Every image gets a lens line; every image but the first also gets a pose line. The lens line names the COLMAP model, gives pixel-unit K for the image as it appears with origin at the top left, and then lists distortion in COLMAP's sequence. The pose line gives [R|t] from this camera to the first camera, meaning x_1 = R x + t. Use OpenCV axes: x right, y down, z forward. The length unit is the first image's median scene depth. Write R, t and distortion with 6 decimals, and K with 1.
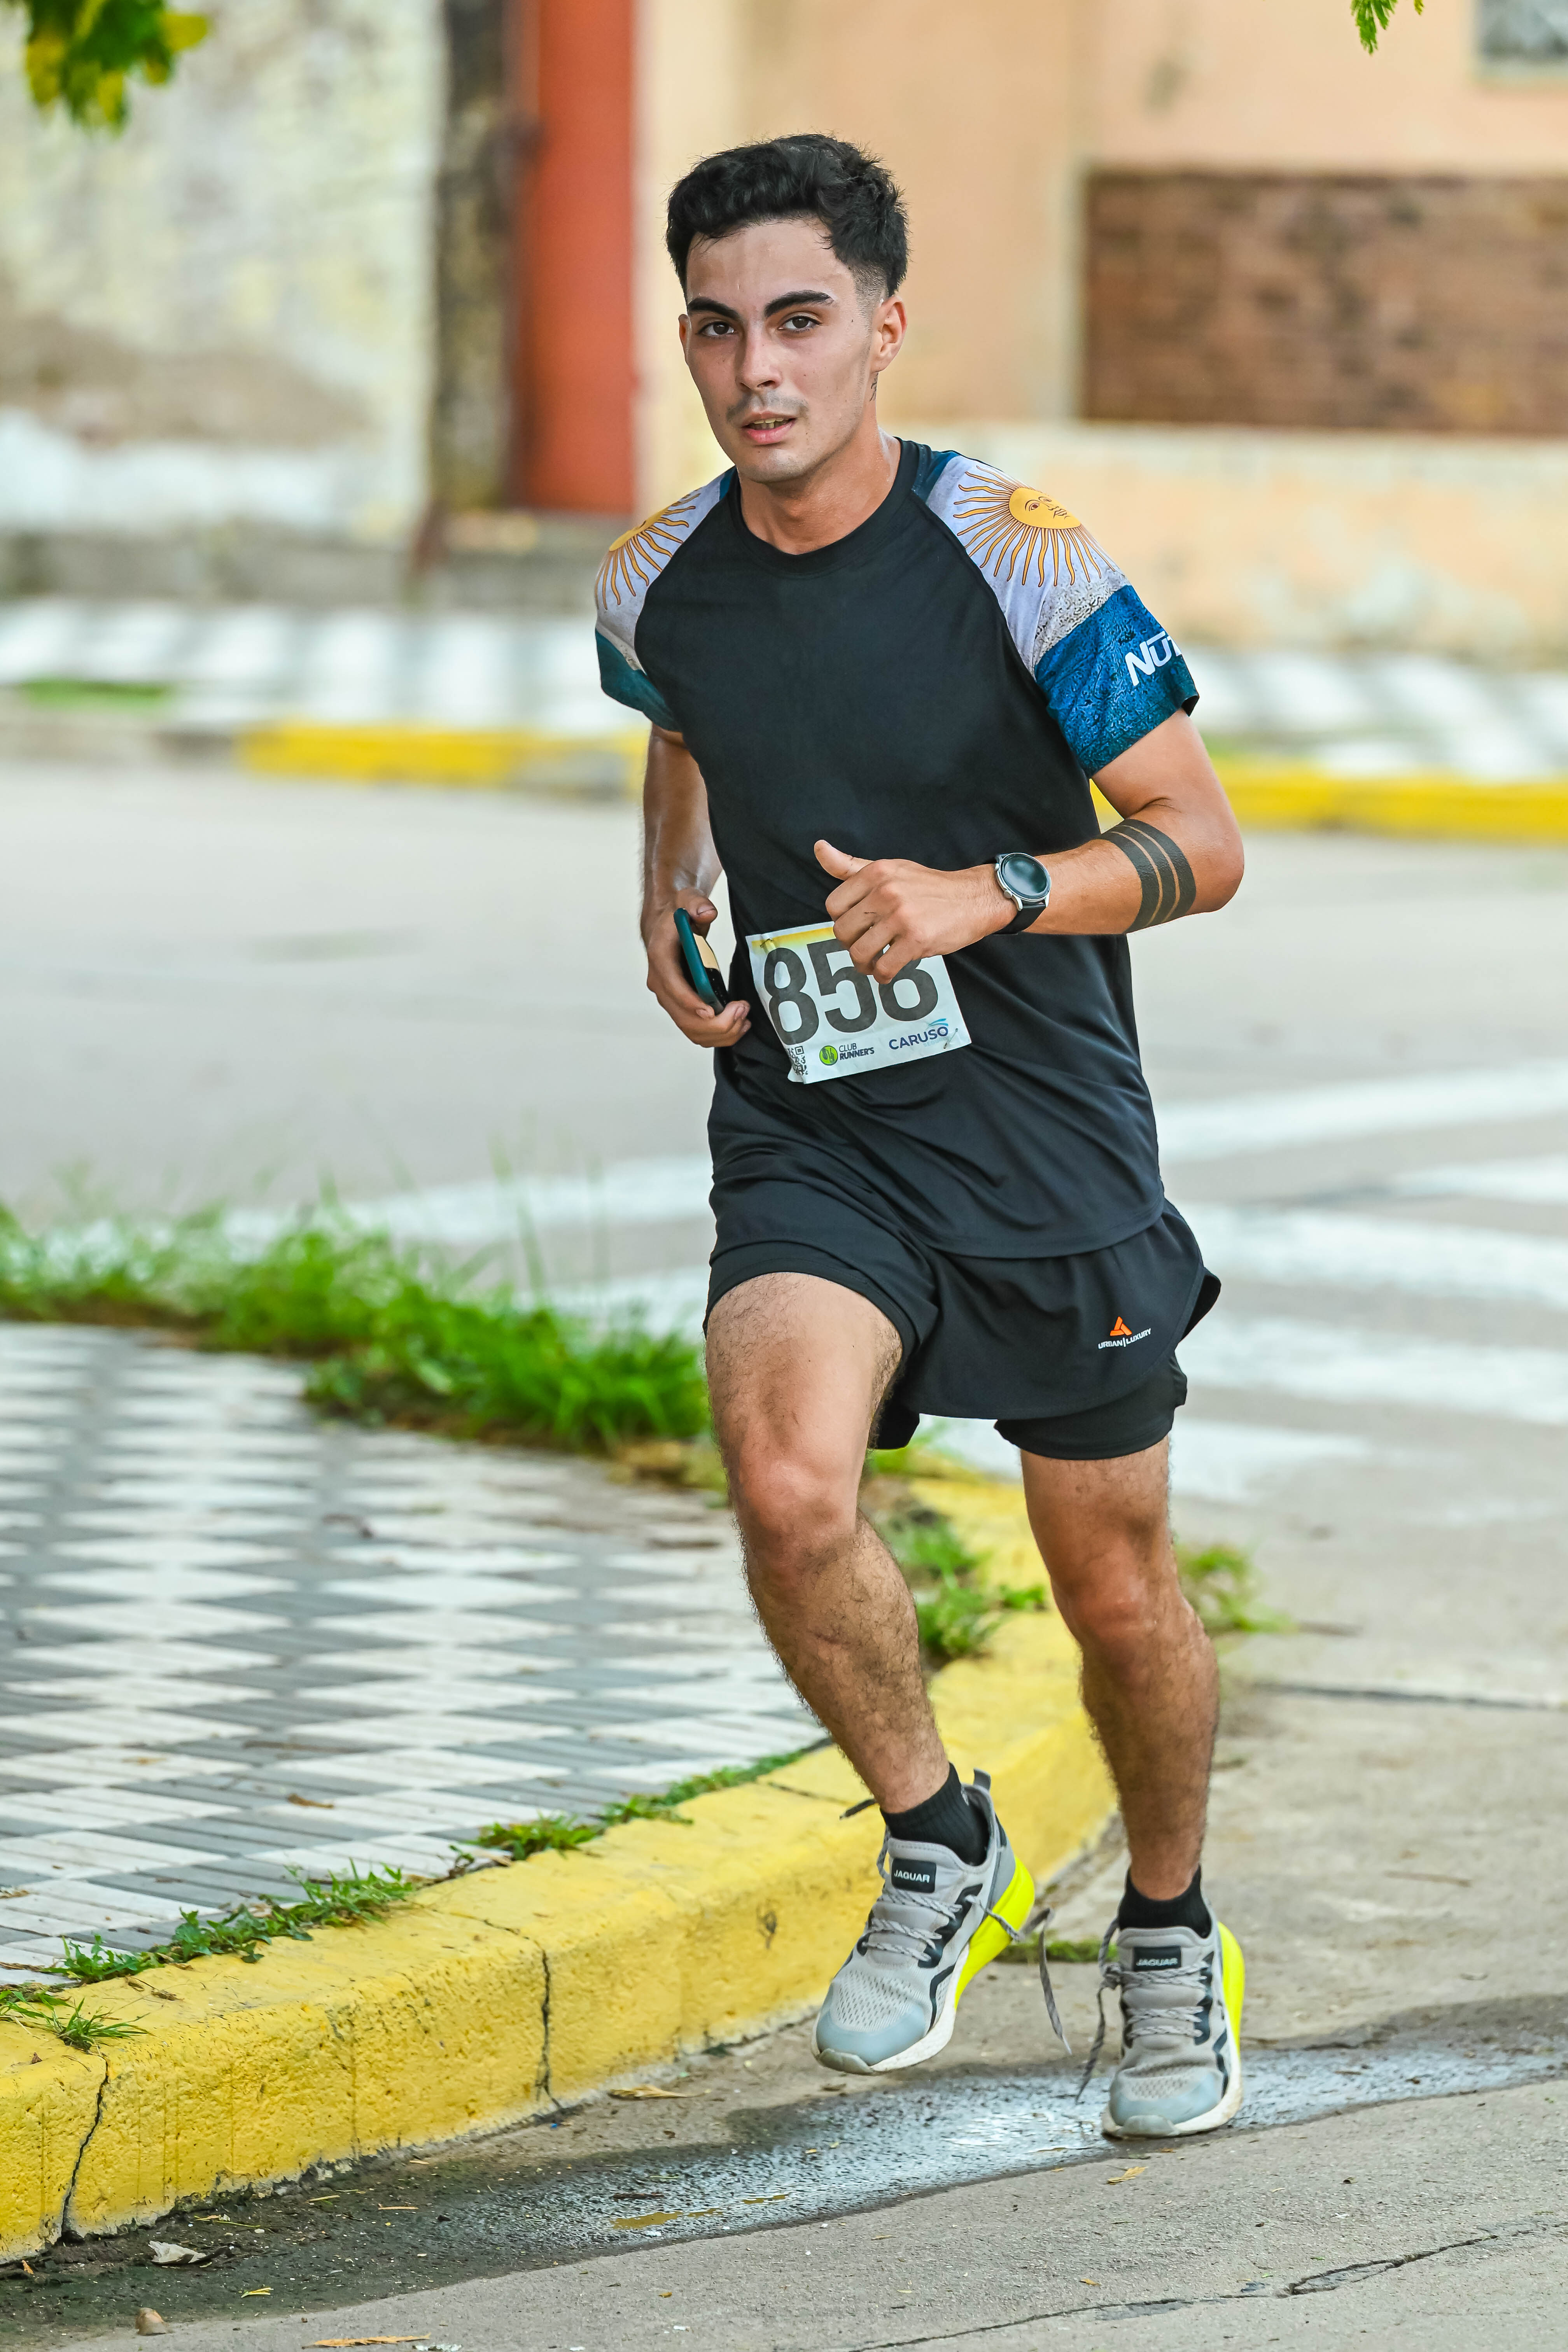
lens RADIAL K [[13668.7, 0, 801.1], [0, 13668.7, 1169.6], [0, 0, 1]] dist [-0.052005, 0.000000]
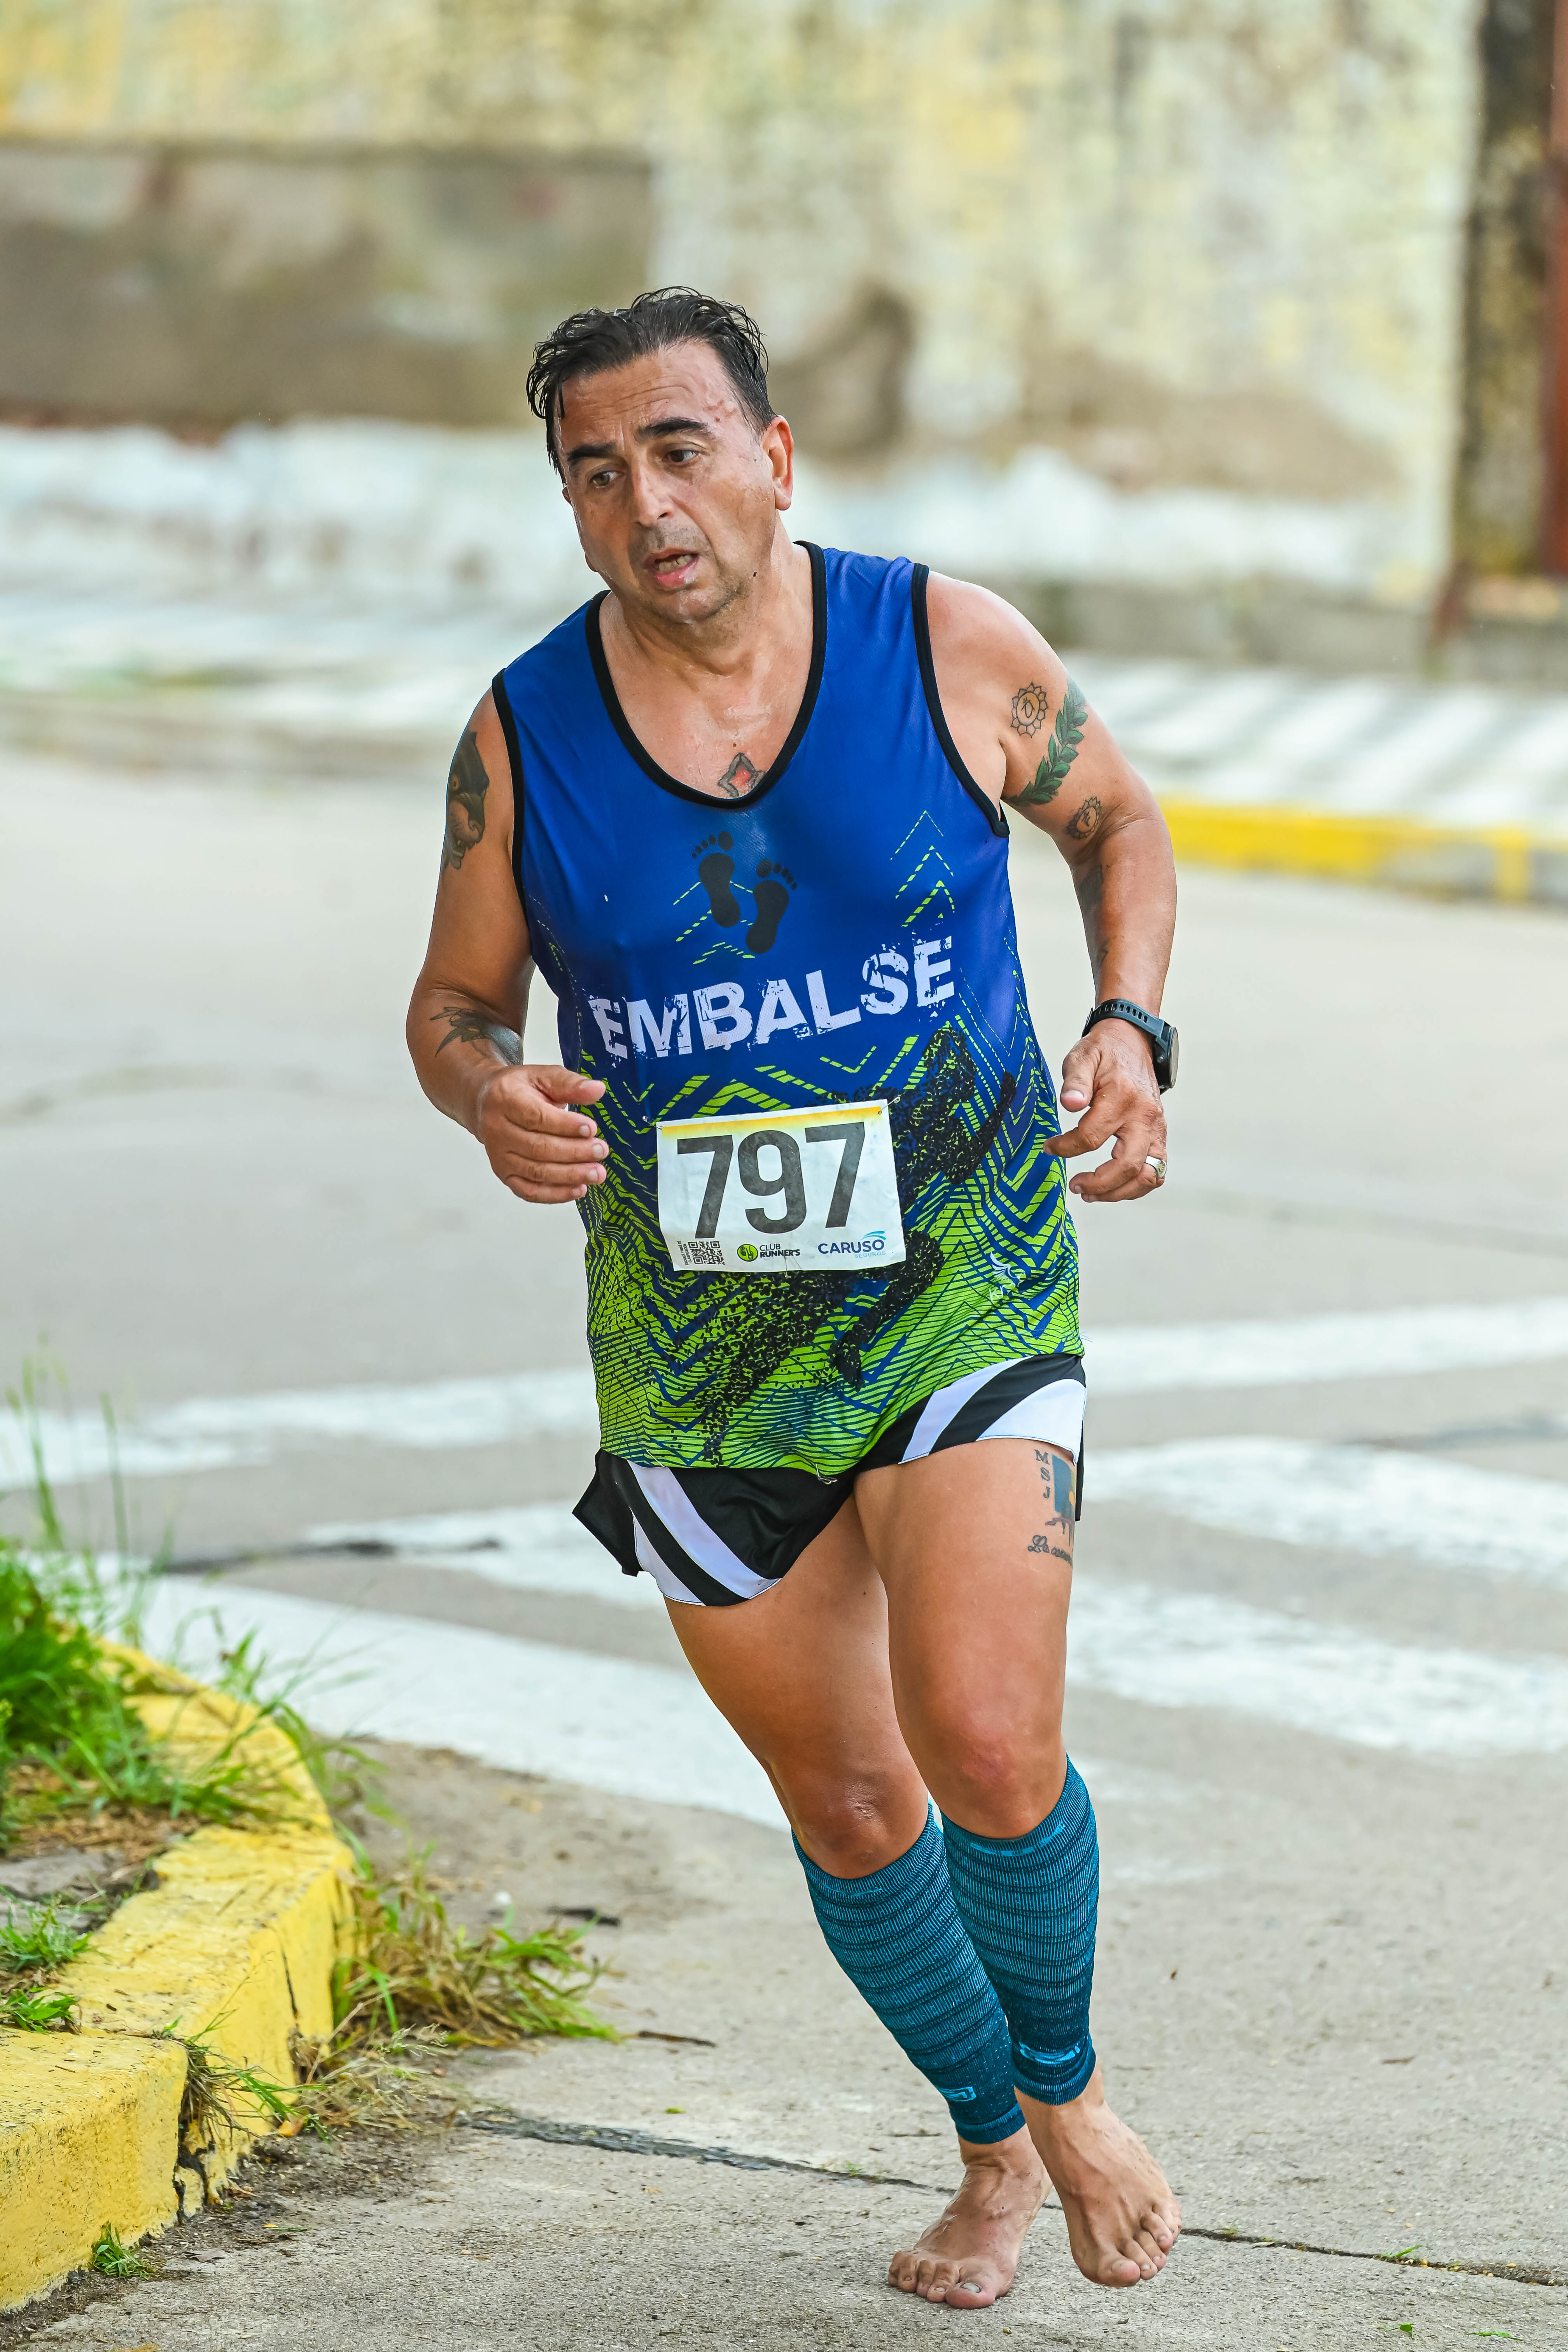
lens RADIAL K [[13481.6, 0, 776.3], [0, 13481.6, 1175.1], [0, 0, 1]] dist [-0.129705, 0.000000]
pose [[0.987685, 0.038697, -0.151594, 0.067460], [-0.038729, 0.999246, 0.002748, -0.008182], [0.151586, 0.003157, 0.988439, 0.091146]]
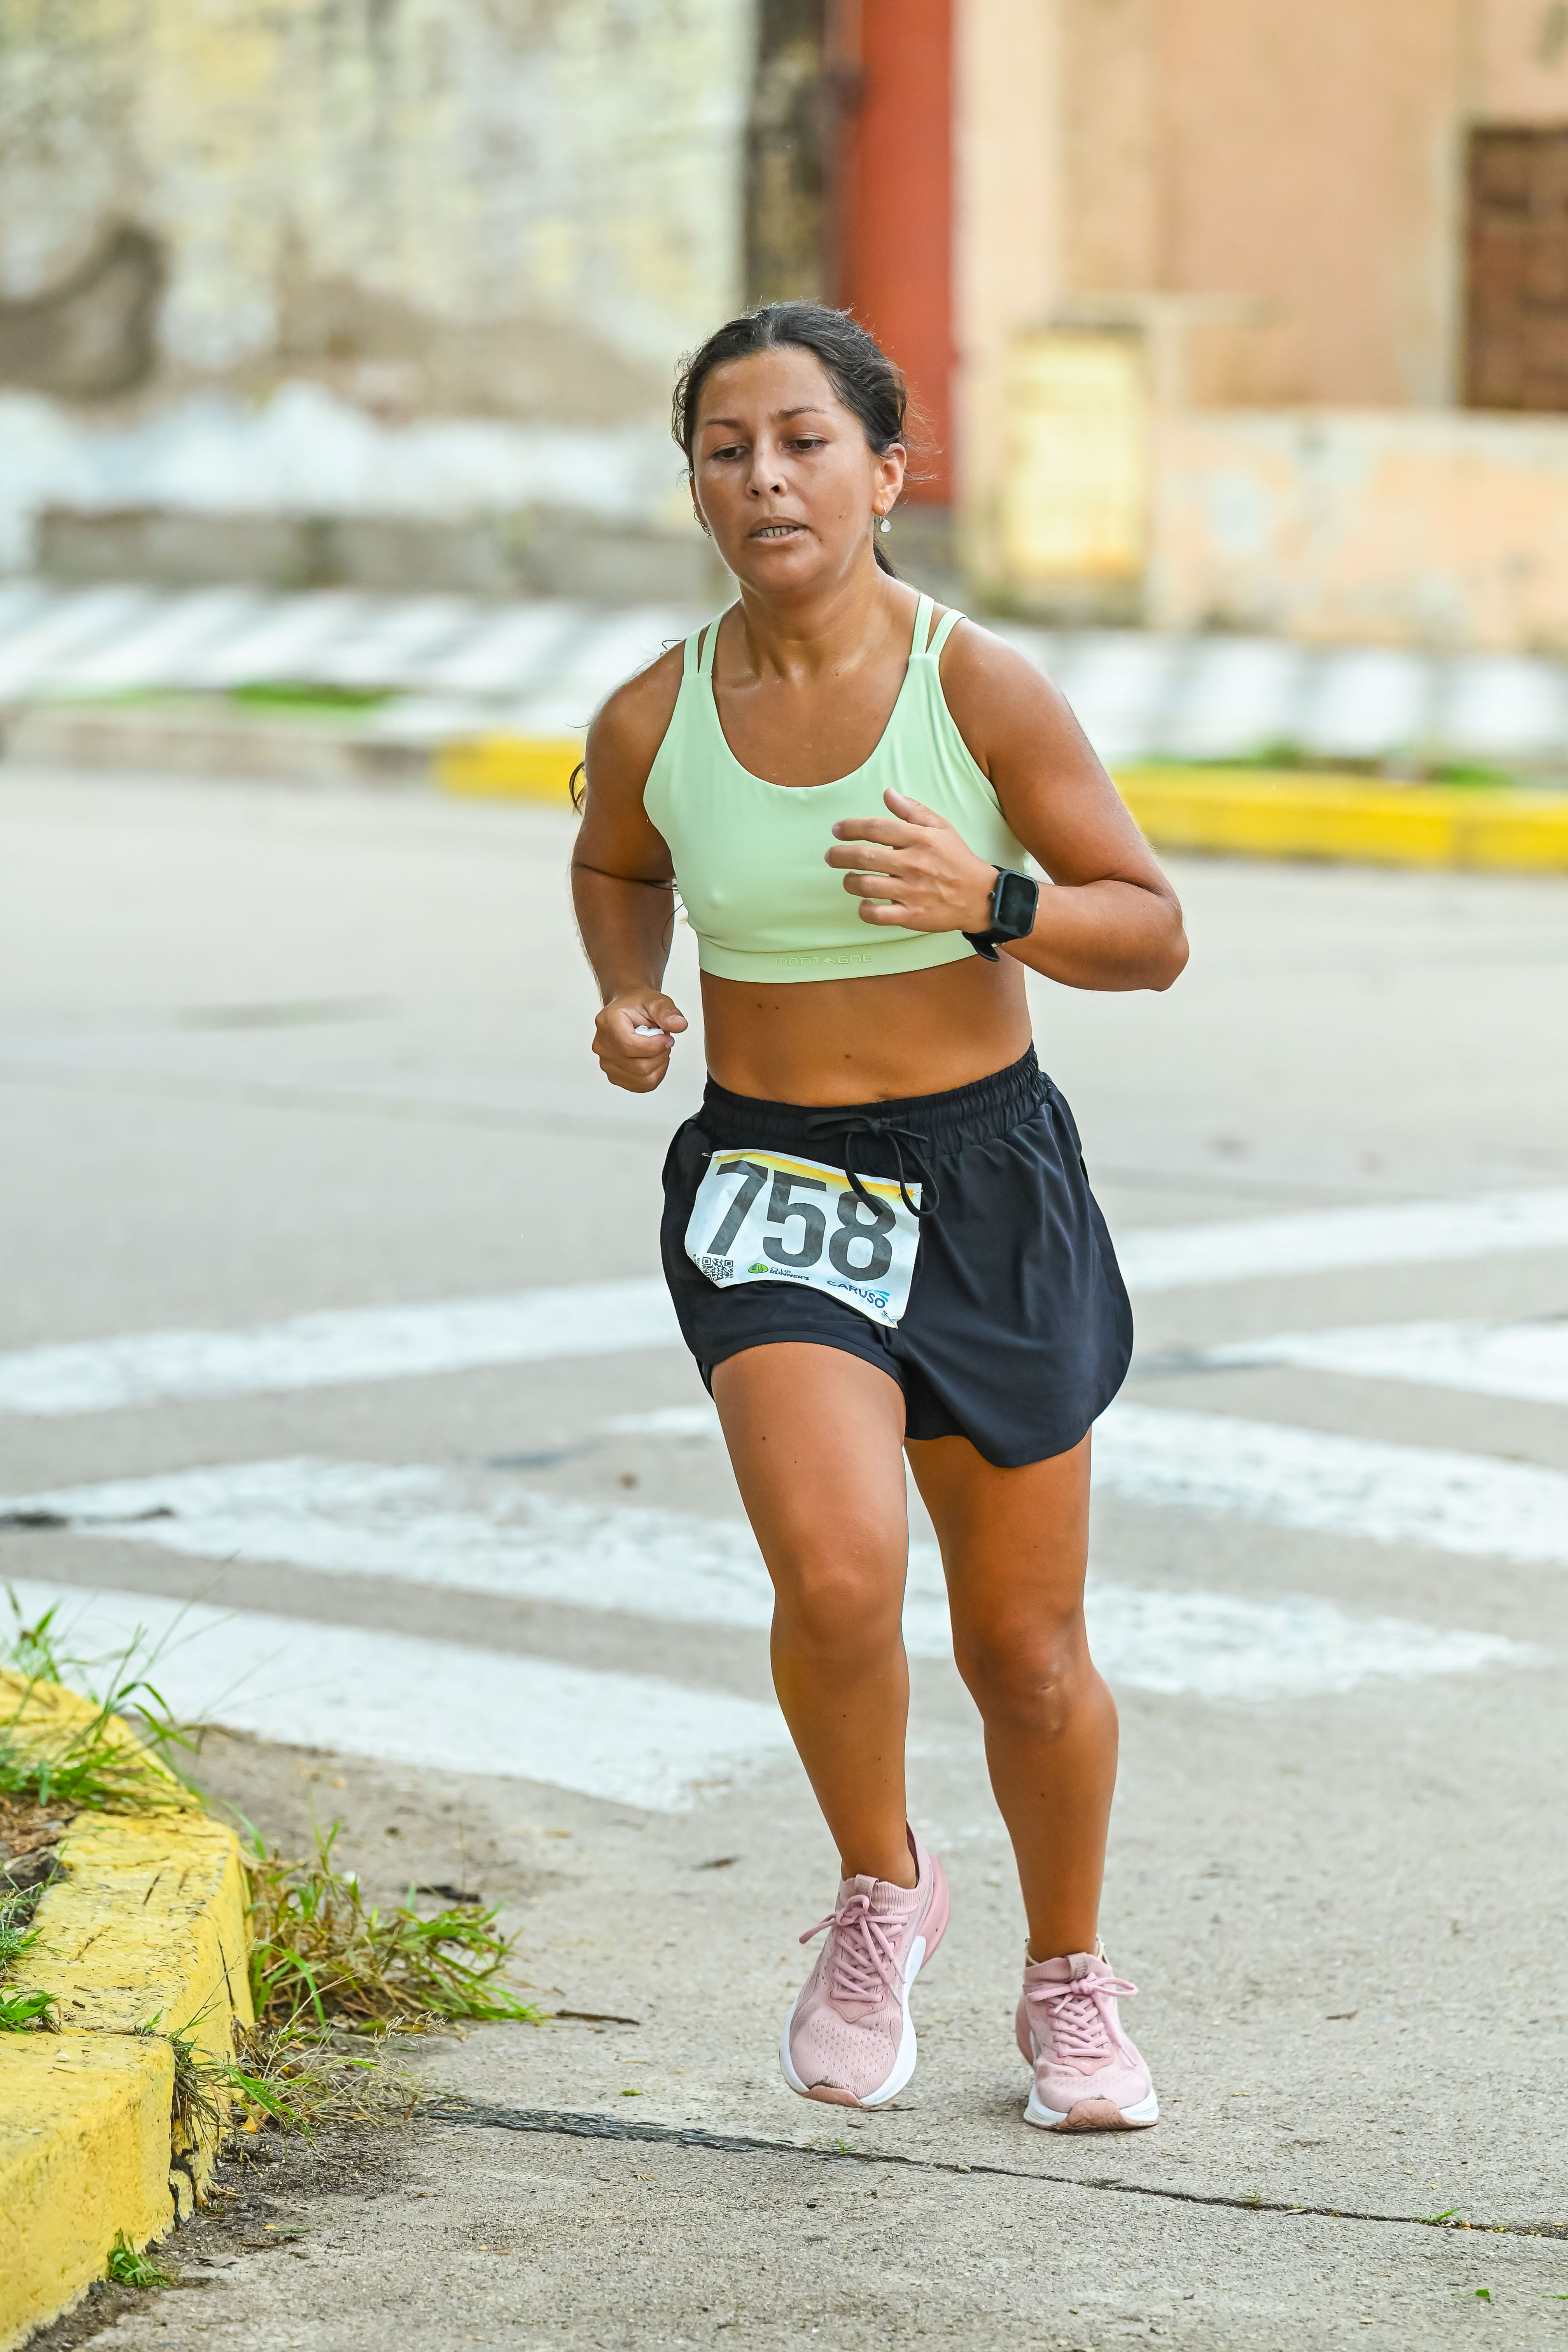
lens RADIAL K [[13674.1, 0, 782.8], [0, 13674.1, 1173.2], [0, 0, 1]] dist [-0.106188, 0.000000]
pose [[0.997078, 0.011177, -0.075572, 0.044729], [-0.010896, 0.999932, 0.004139, -0.007273], [0.075614, -0.003303, 0.997132, 0.097312]]
